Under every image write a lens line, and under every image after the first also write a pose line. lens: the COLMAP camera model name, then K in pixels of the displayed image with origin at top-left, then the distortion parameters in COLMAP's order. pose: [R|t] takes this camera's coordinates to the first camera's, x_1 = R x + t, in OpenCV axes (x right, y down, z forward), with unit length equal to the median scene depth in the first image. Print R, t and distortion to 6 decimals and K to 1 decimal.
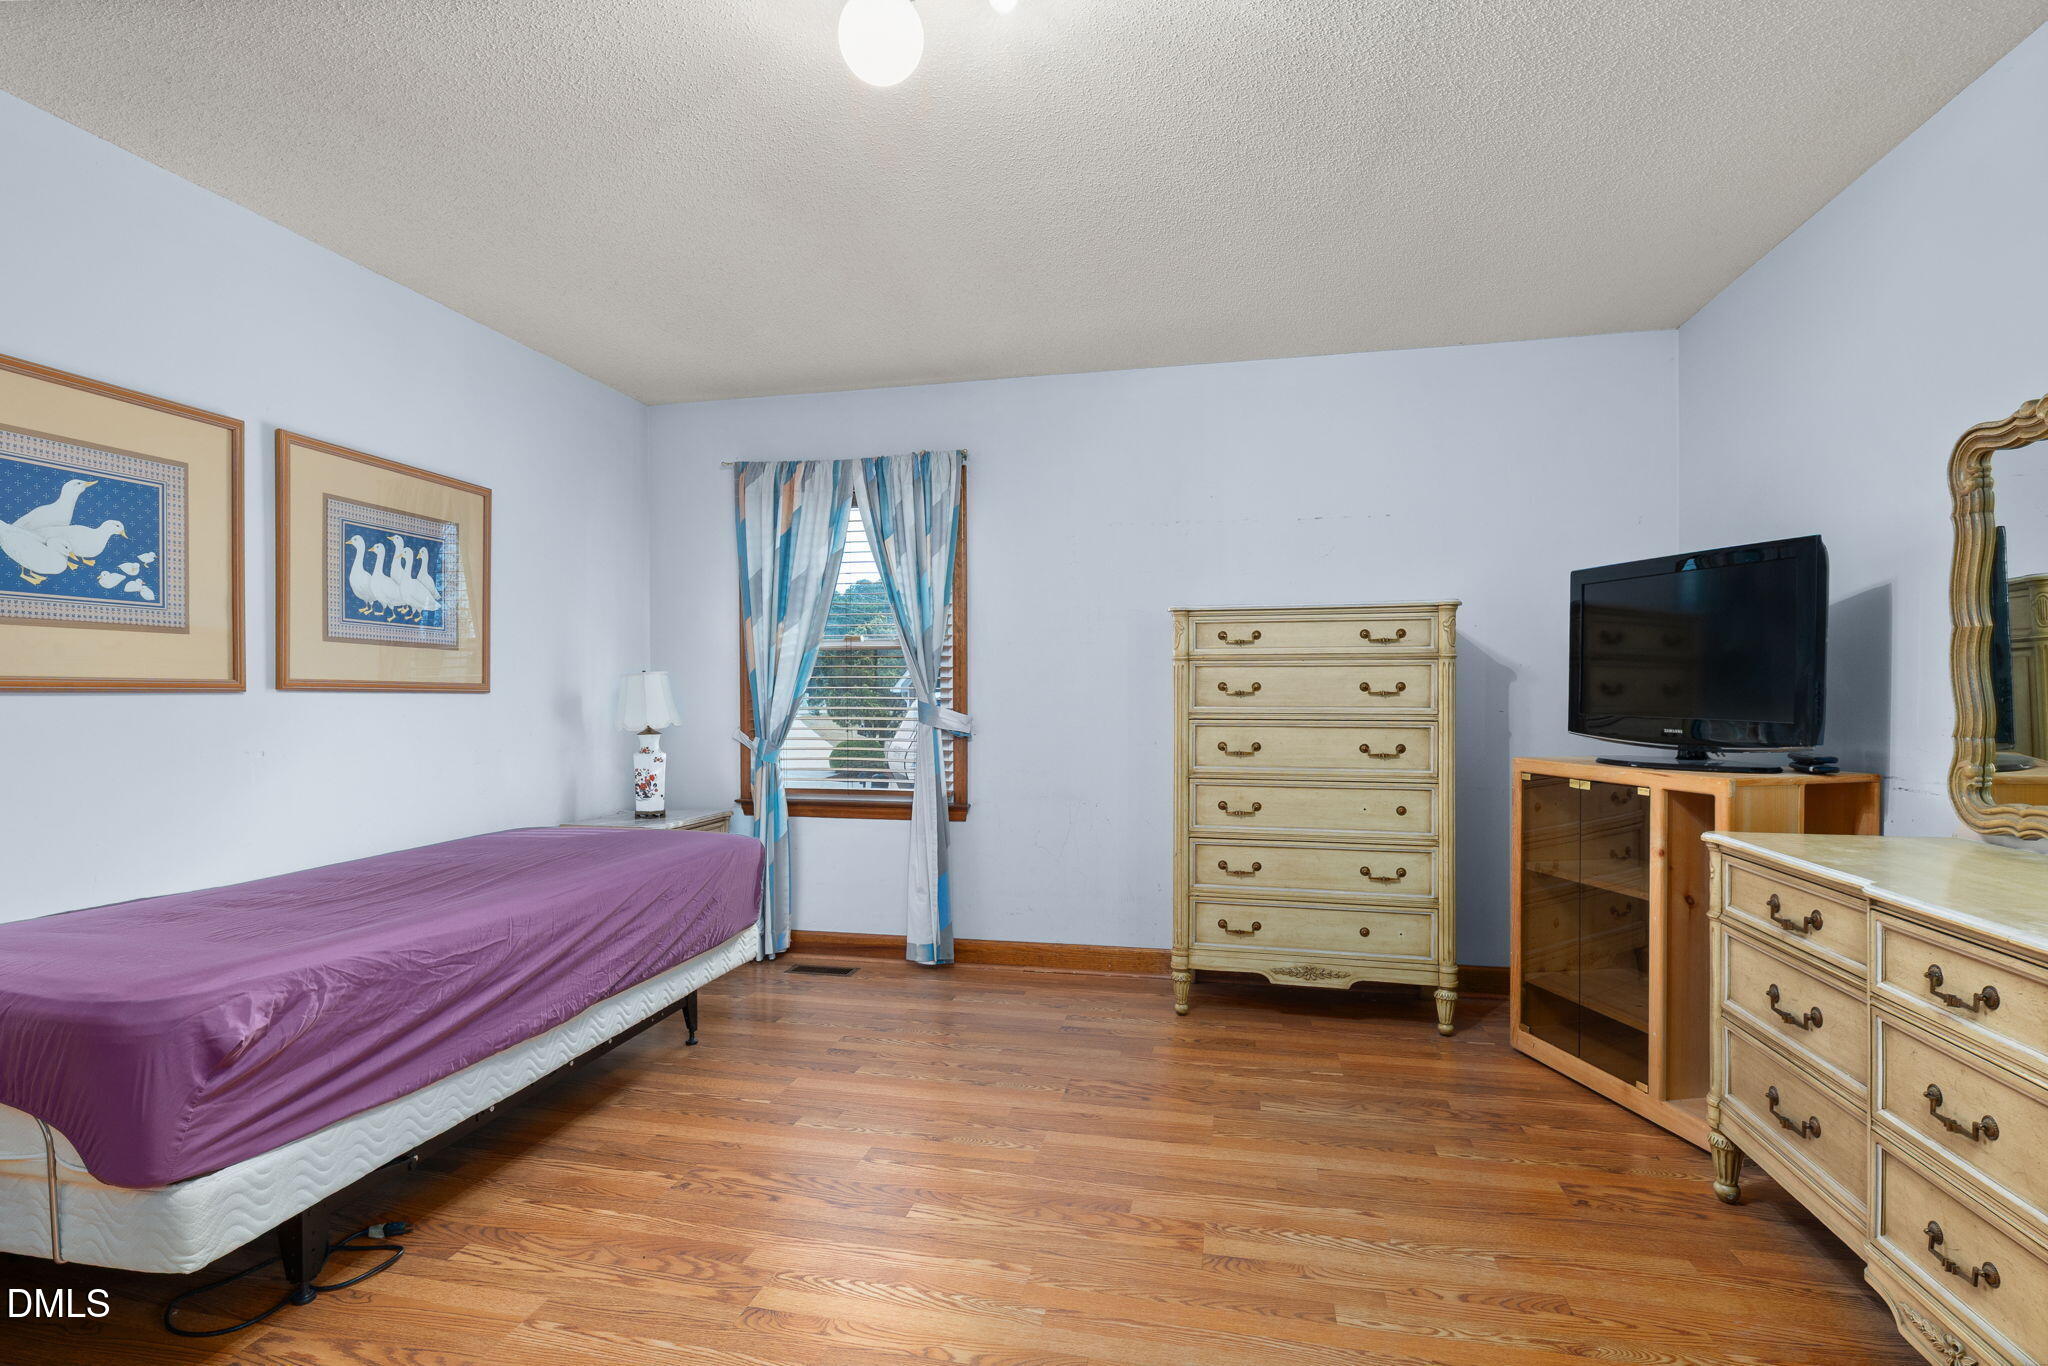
lens RADIAL K [[1009.6, 0, 1018.0], [0, 1009.6, 693.6], [0, 0, 1]] dist [0.000161, -0.000002]
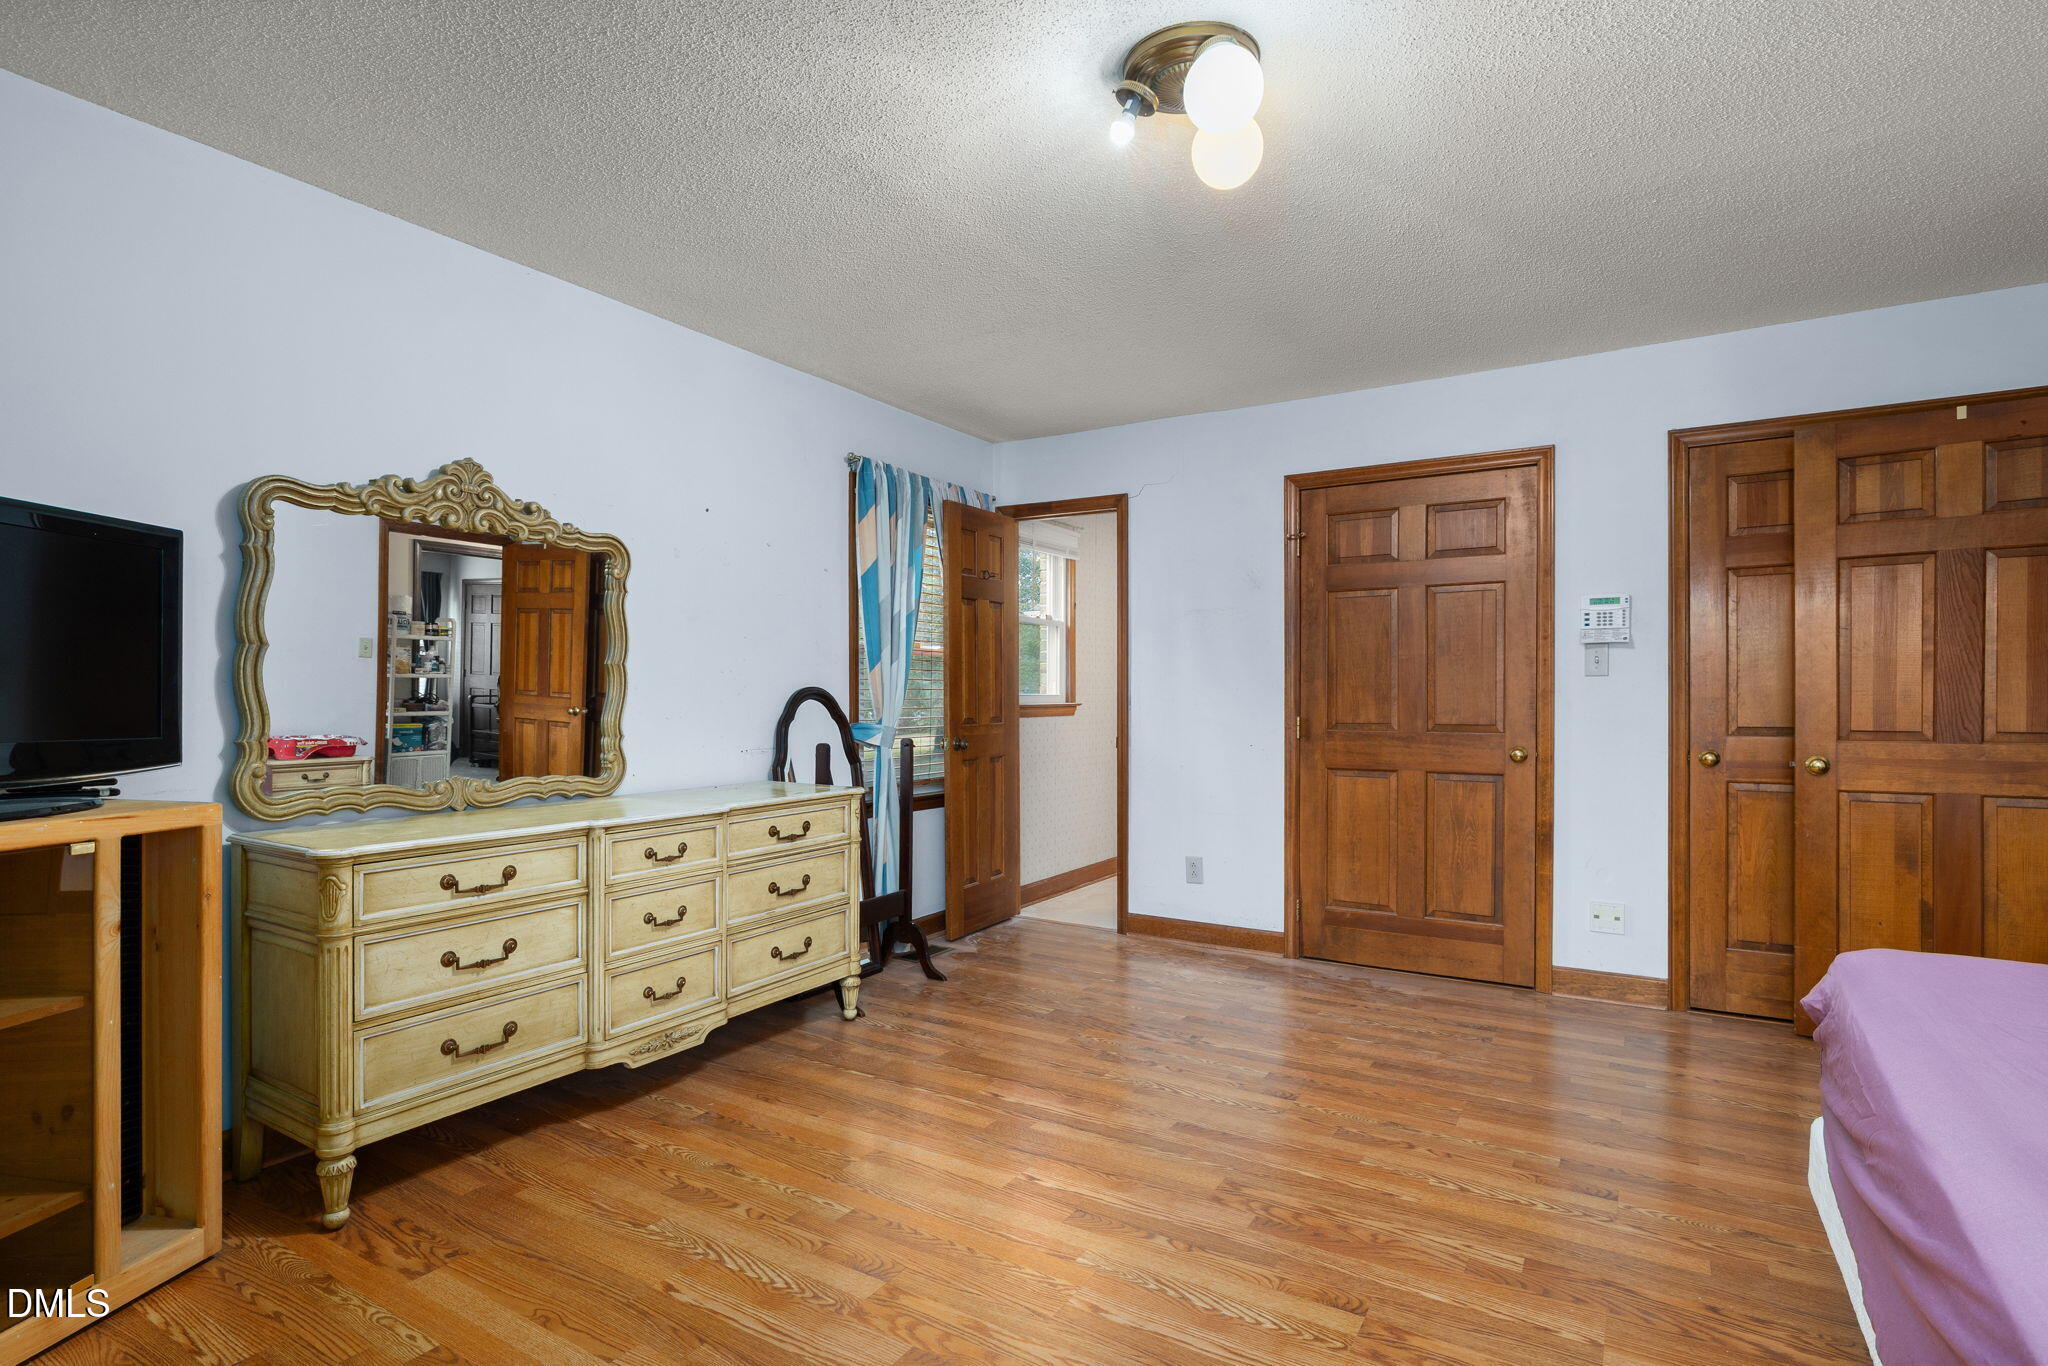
lens RADIAL K [[1009.6, 0, 1016.0], [0, 1009.6, 693.9], [0, 0, 1]] dist [0.000161, -0.000002]
pose [[-0.940605, 0.008289, 0.339402, -0.276331], [0.006301, 0.999956, -0.006961, 0.003643], [-0.339445, -0.004409, -0.940616, 1.968967]]
